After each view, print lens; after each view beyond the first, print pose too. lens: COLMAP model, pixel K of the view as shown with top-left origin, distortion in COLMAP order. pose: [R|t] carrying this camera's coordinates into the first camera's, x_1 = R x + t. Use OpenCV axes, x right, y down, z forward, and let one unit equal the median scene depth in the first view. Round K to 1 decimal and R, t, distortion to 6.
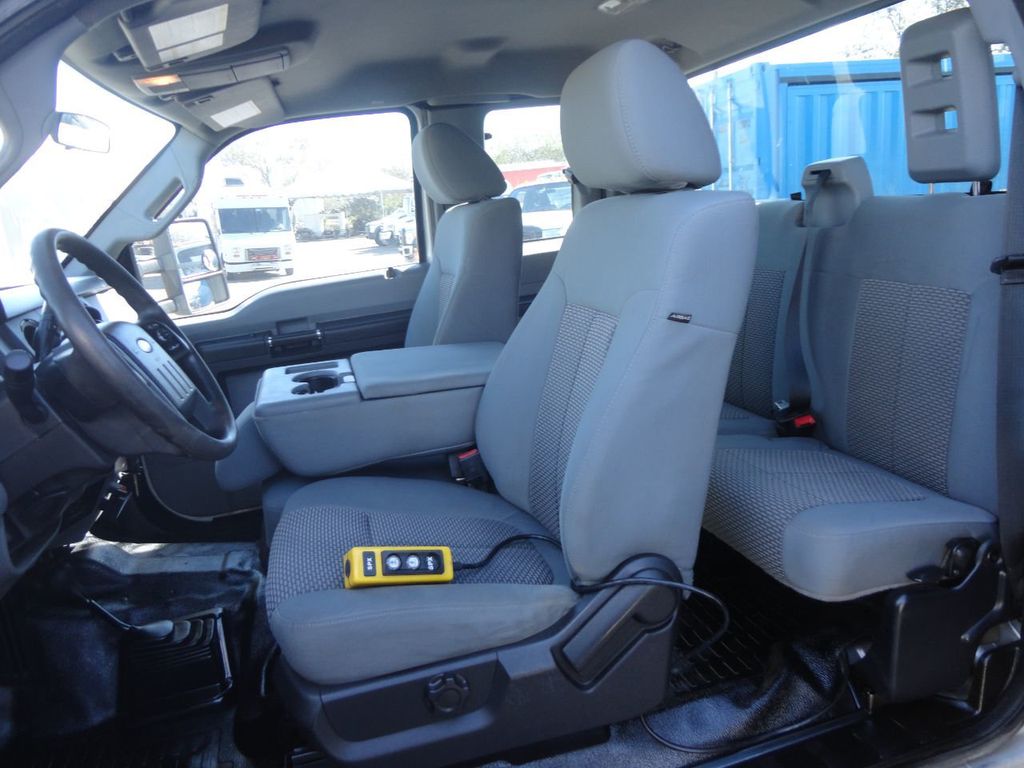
lens RADIAL K [[744.2, 0, 516.7], [0, 744.2, 389.7], [0, 0, 1]] dist [-0.011207, 0.002427]
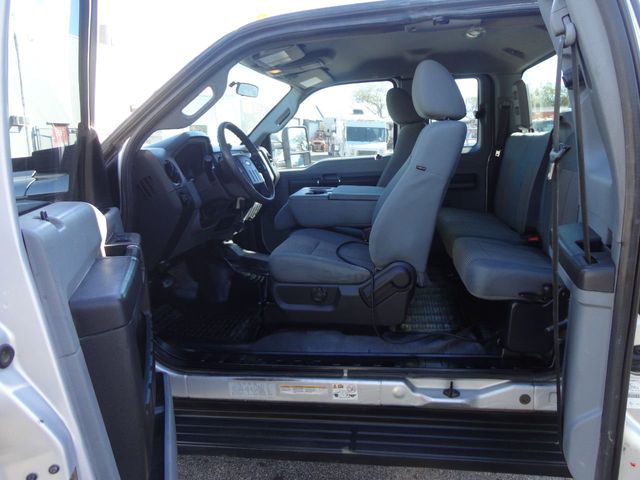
lens RADIAL K [[465.1, 0, 322.9], [0, 465.1, 243.5], [0, 0, 1]] dist [-0.011207, 0.002427]
pose [[0.905477, 0.152562, -0.396027, 0.391914], [-0.153781, 0.987683, 0.028882, 0.111461], [0.395555, 0.034750, 0.917785, -0.407222]]
